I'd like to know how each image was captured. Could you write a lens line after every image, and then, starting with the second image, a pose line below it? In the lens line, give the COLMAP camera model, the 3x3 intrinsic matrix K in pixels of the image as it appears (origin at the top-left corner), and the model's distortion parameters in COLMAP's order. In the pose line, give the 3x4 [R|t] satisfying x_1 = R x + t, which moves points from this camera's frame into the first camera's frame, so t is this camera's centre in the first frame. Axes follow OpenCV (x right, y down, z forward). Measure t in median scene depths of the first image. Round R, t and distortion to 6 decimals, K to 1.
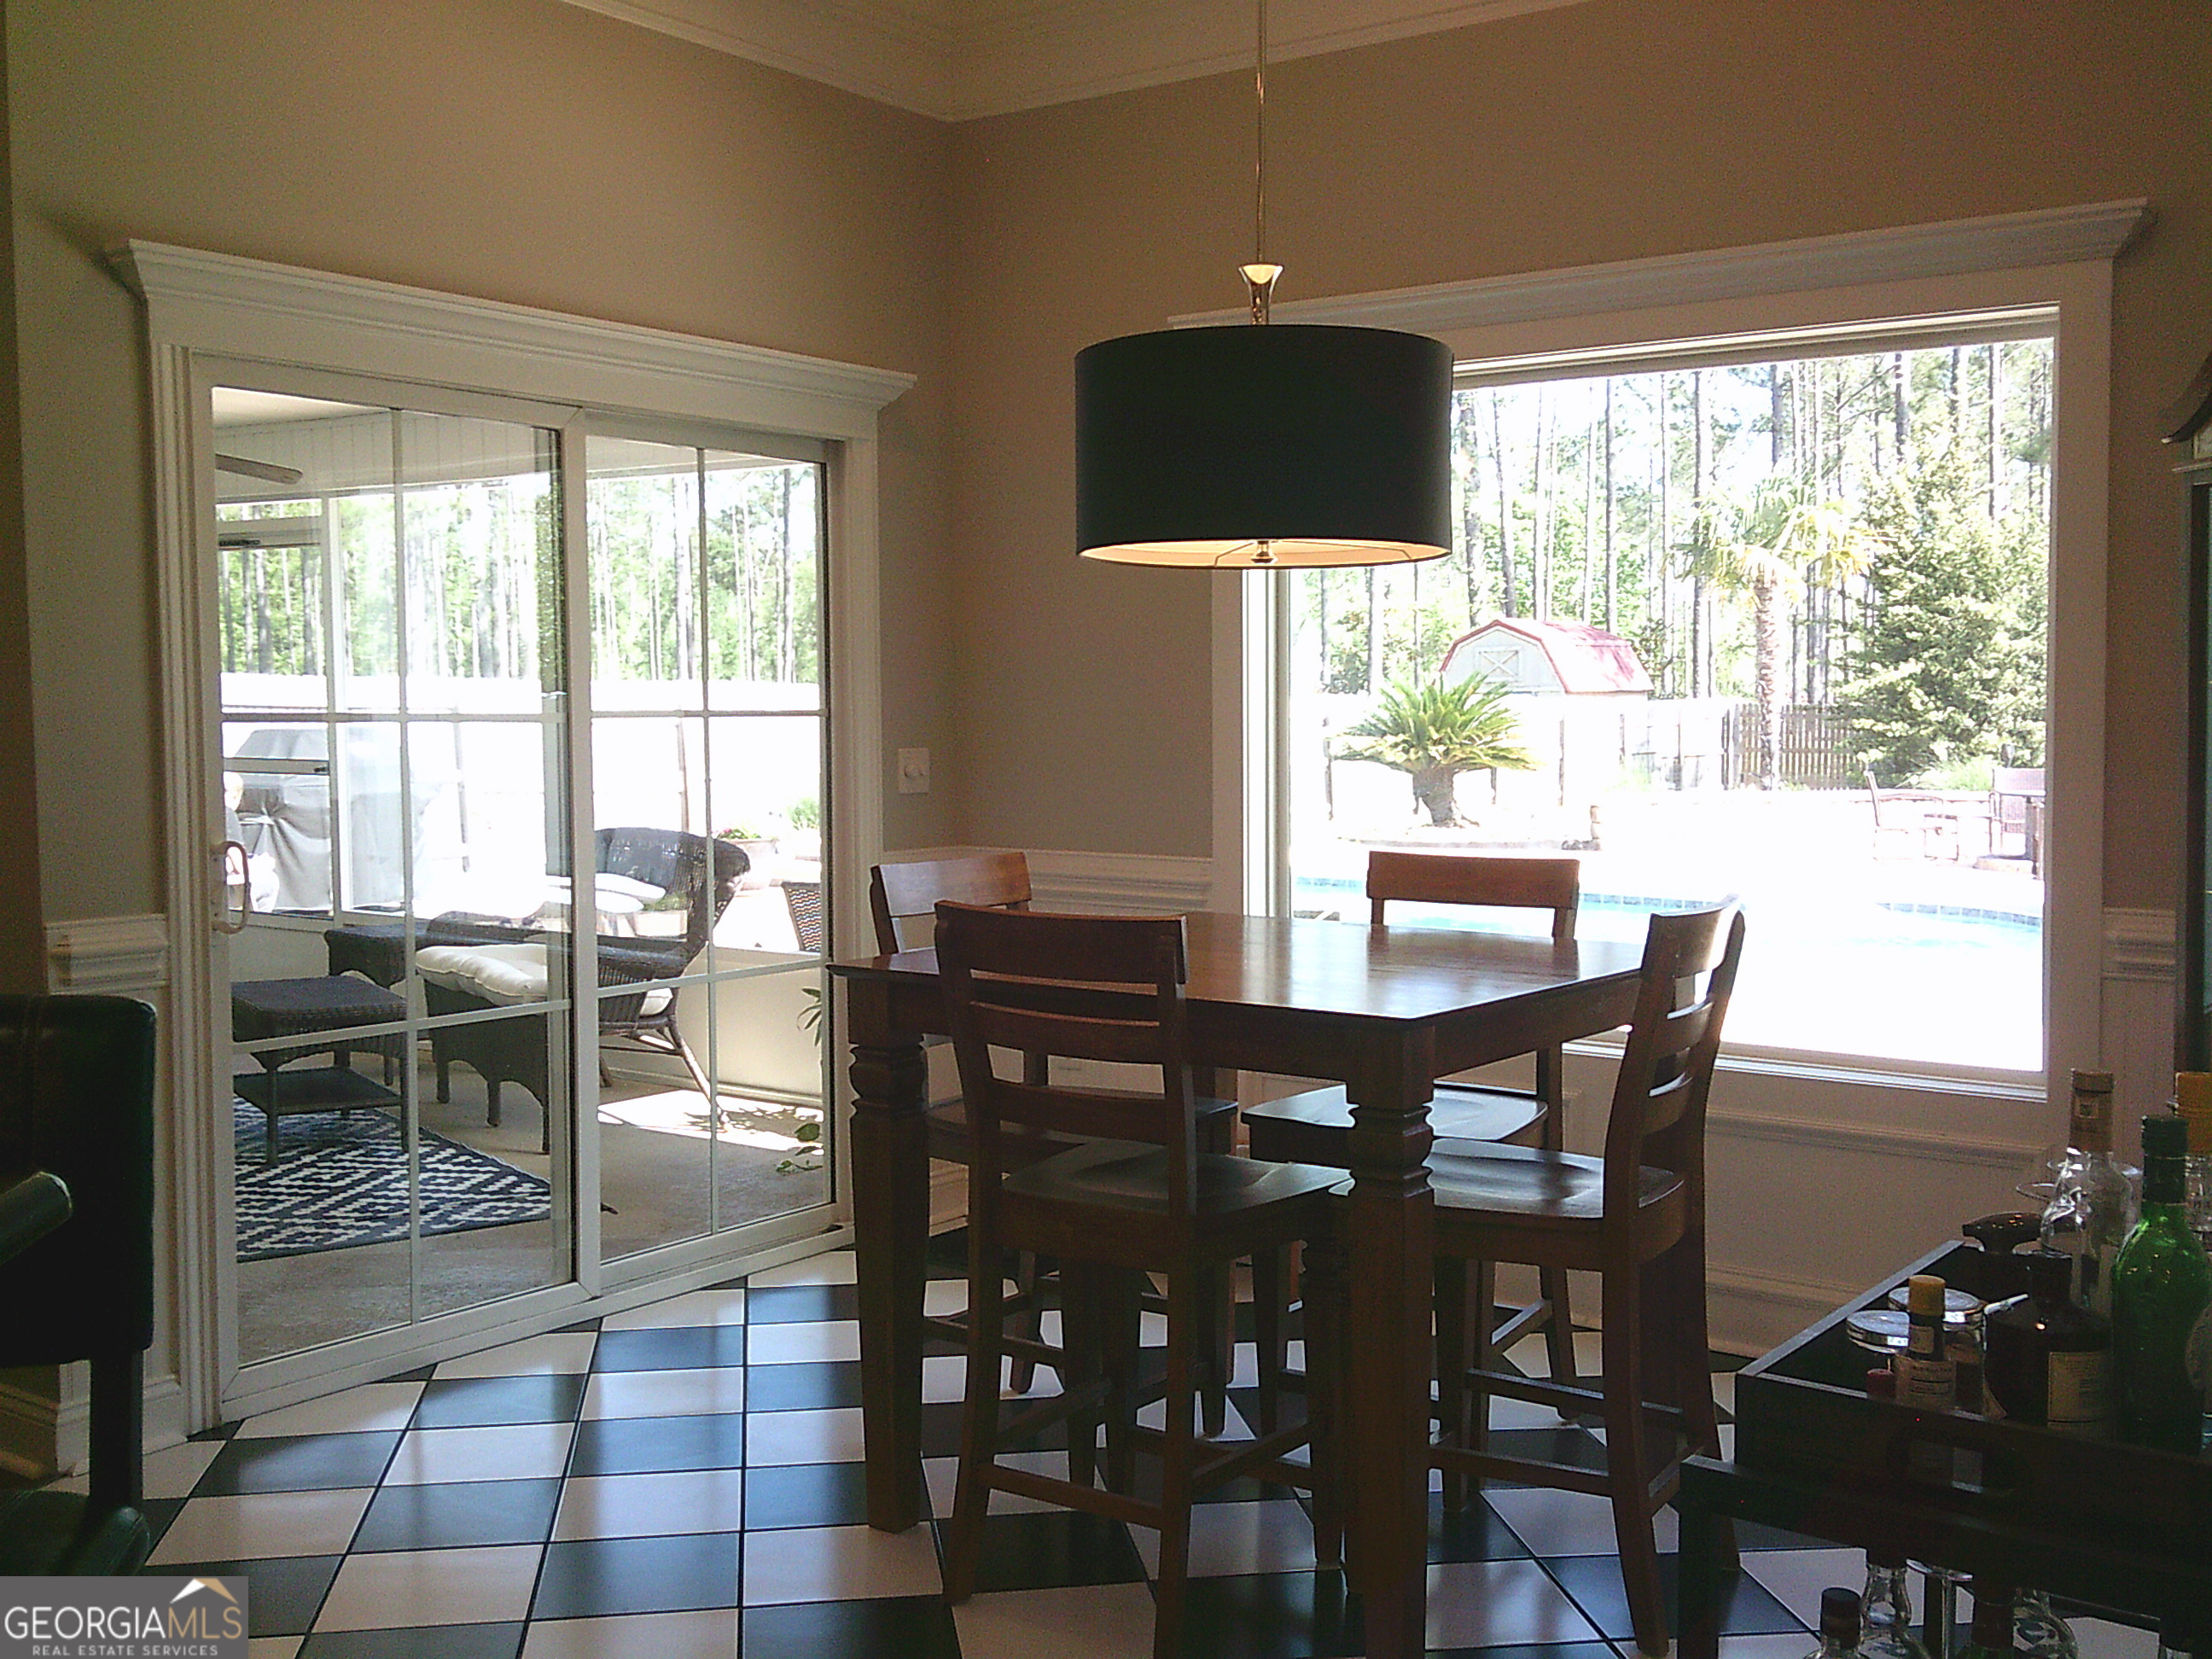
lens RADIAL K [[2246.4, 0, 1106.0], [0, 2246.4, 829.5], [0, 0, 1]] dist [0.116492, -0.217662]
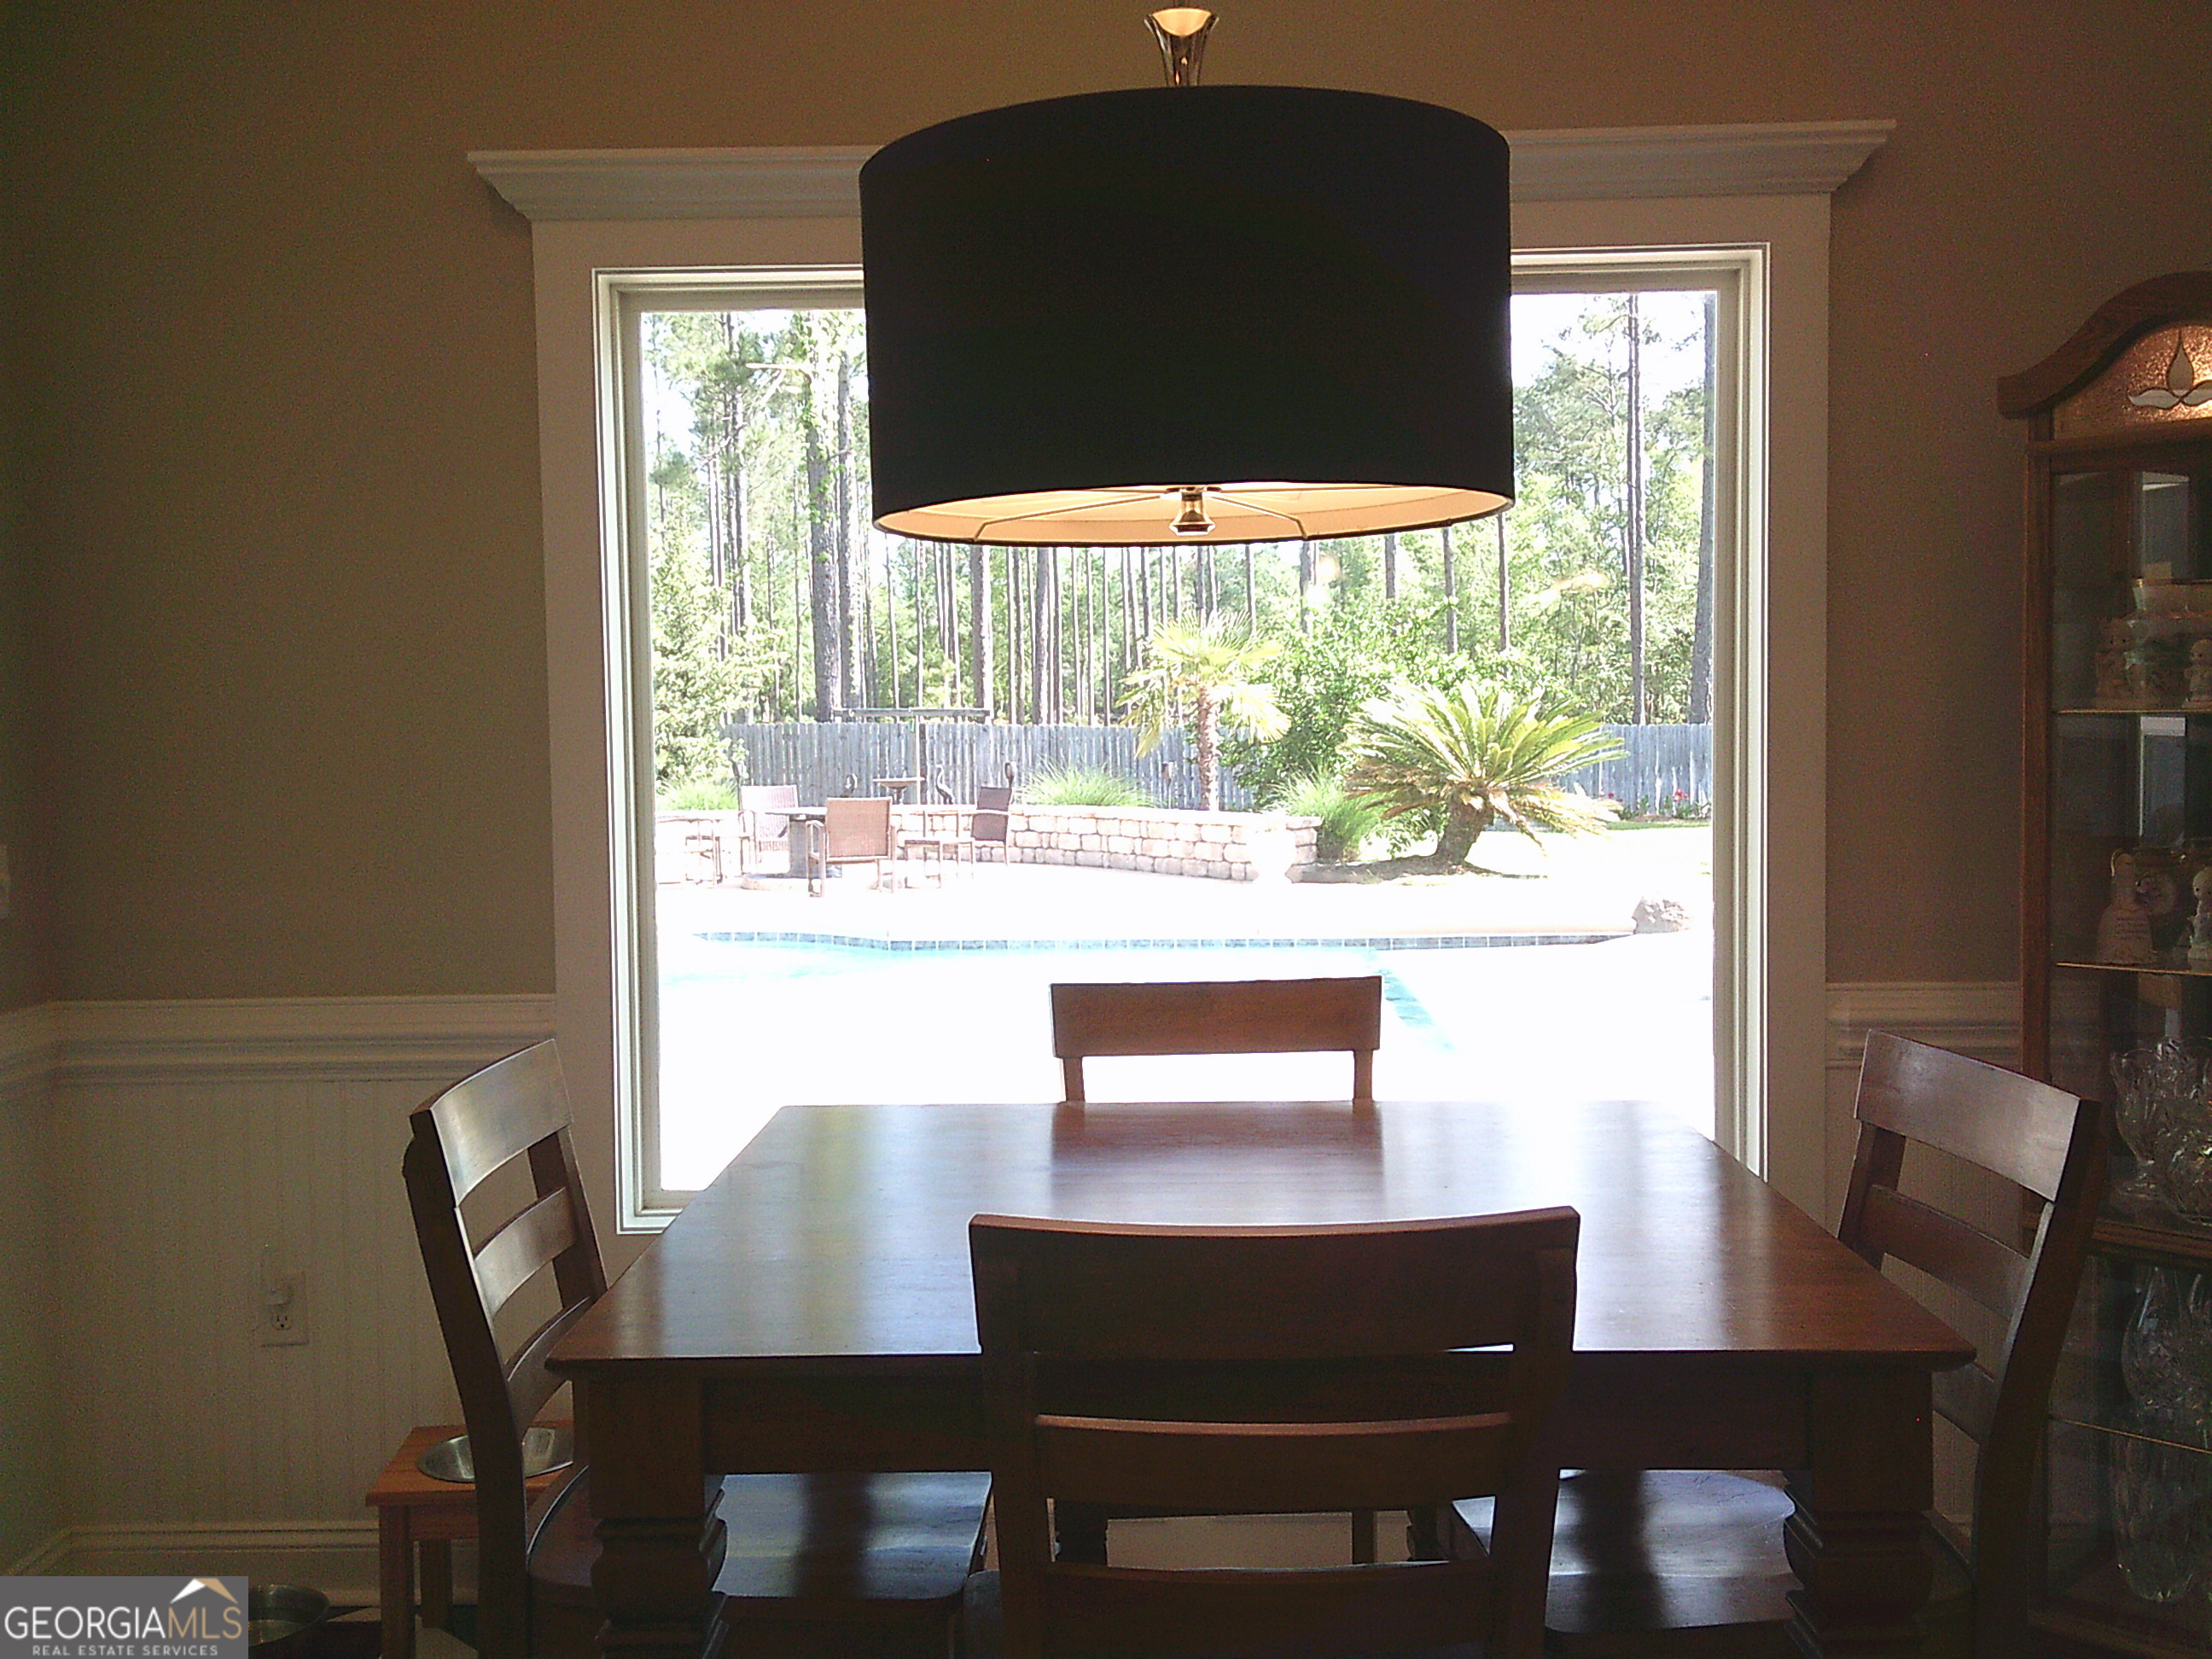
lens RADIAL K [[2246.4, 0, 1106.0], [0, 2246.4, 829.5], [0, 0, 1]] dist [0.116492, -0.217662]
pose [[0.812594, -0.050078, 0.580675, -0.248308], [0.054584, 0.998462, 0.009725, -0.041209], [-0.580269, 0.023793, 0.814078, 0.461449]]
